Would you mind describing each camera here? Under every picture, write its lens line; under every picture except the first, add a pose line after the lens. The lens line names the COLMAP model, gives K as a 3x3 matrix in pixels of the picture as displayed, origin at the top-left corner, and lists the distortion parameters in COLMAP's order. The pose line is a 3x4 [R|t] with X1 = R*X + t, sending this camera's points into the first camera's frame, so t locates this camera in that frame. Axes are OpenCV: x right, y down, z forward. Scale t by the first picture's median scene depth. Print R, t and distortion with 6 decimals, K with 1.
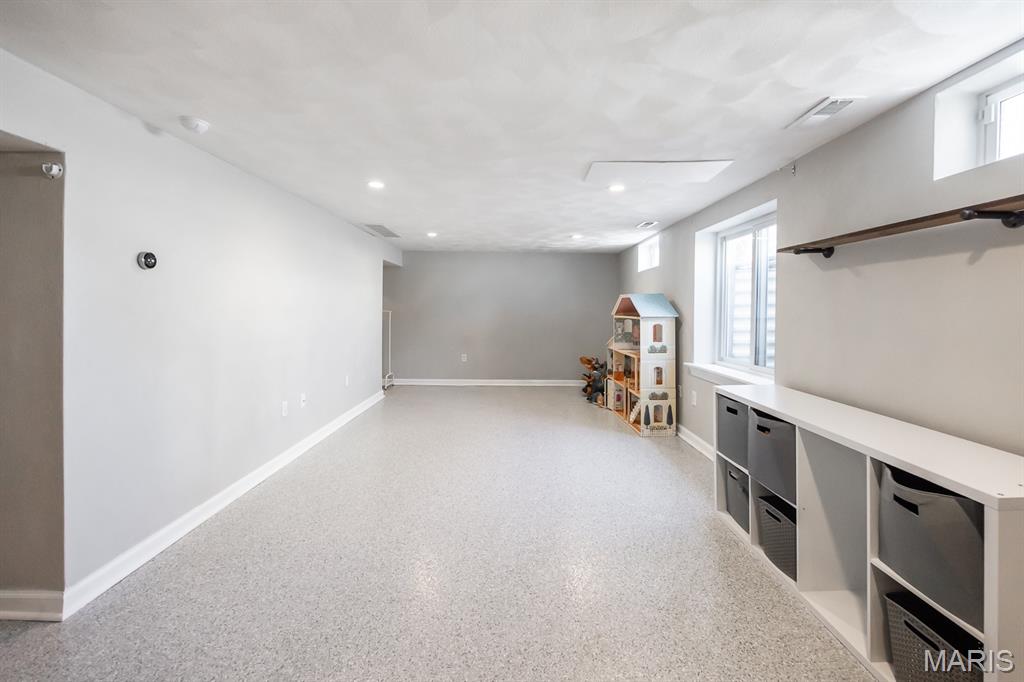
lens RADIAL K [[405.0, 0, 503.1], [0, 405.0, 311.4], [0, 0, 1]] dist [-0.004124, -0.000200]
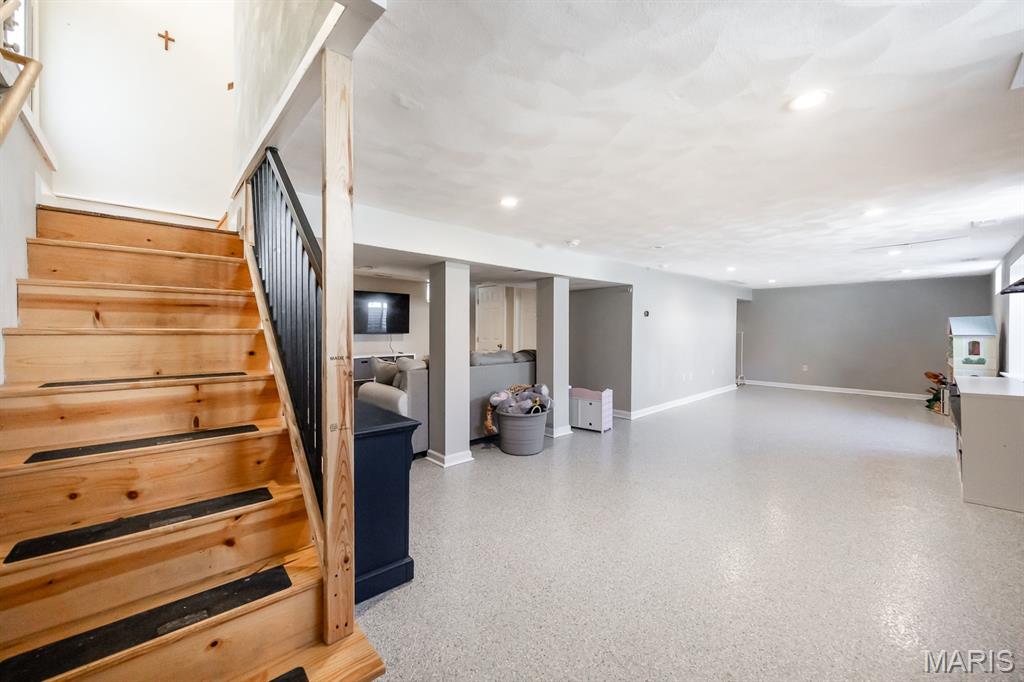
lens RADIAL K [[405.0, 0, 512.1], [0, 405.0, 338.5], [0, 0, 1]] dist [-0.004124, -0.000200]
pose [[0.692423, 0.007414, -0.721454, 0.263417], [-0.002624, 0.999966, 0.007759, 0.016077], [0.721487, -0.003479, 0.692419, -0.806711]]
